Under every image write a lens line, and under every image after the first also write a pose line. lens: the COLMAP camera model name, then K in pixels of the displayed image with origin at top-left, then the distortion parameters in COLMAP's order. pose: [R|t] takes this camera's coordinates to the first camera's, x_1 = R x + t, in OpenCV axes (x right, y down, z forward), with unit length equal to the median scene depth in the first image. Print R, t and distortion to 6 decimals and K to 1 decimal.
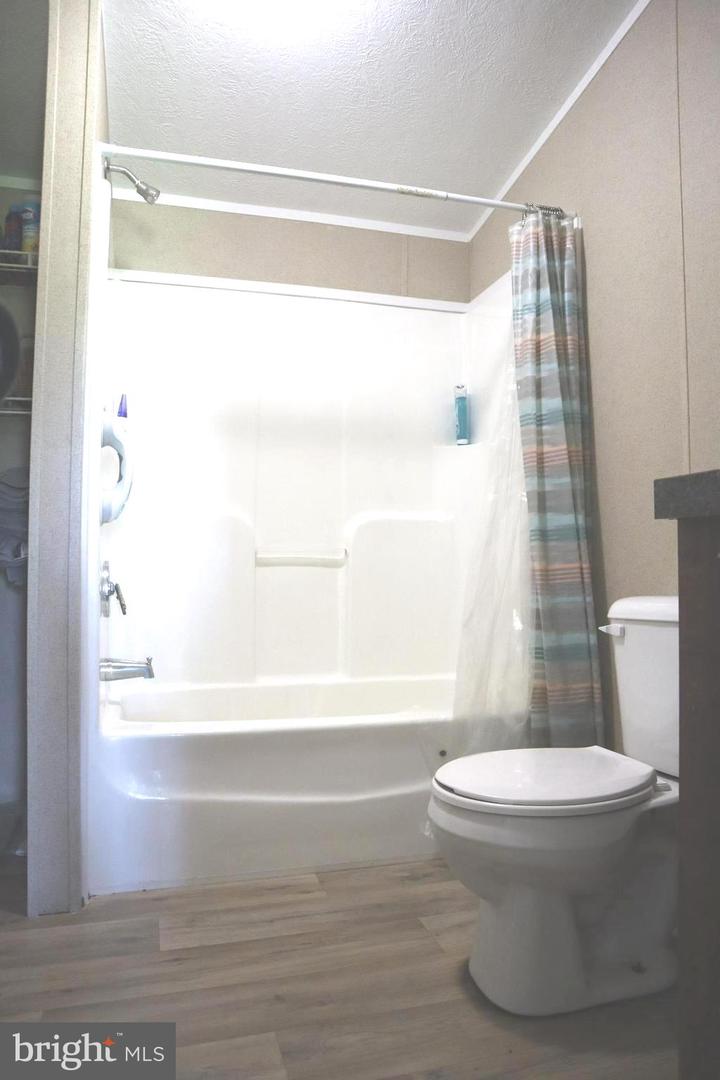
lens RADIAL K [[748.8, 0, 360.0], [0, 748.8, 540.0], [0, 0, 1]] dist [-0.127589, 0.093560]
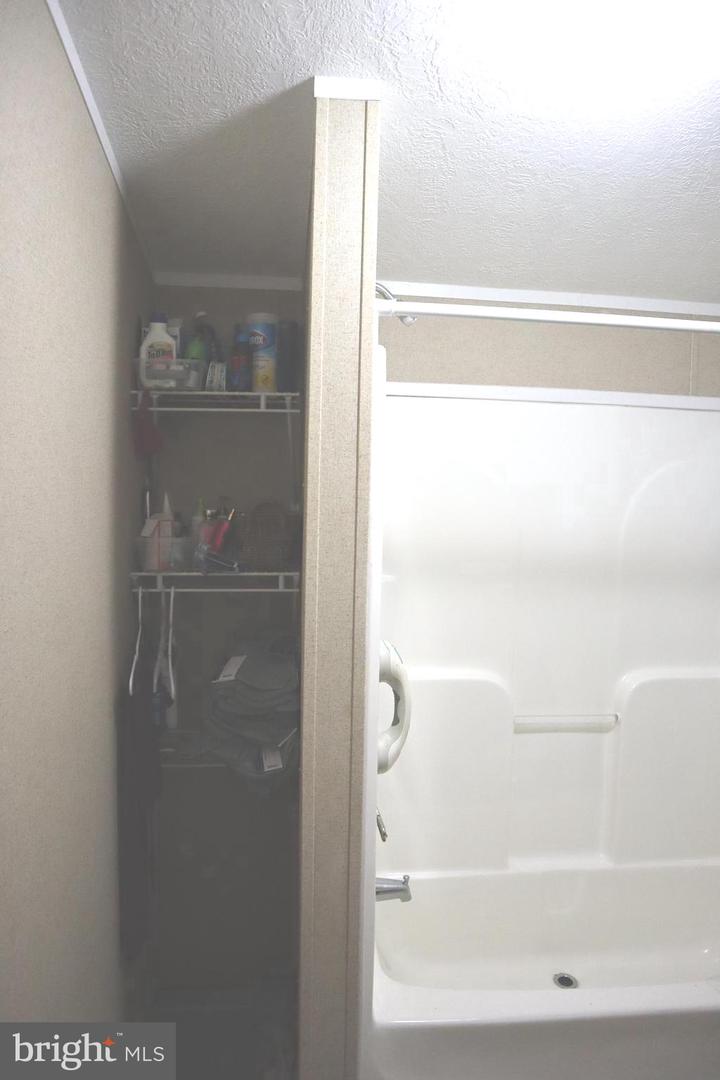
lens RADIAL K [[748.8, 0, 360.0], [0, 748.8, 540.0], [0, 0, 1]] dist [-0.127589, 0.093560]
pose [[0.983150, 0.025899, -0.180956, -0.220349], [-0.009836, 0.995974, 0.089104, -0.354106], [0.182535, -0.085822, 0.979447, 0.208364]]
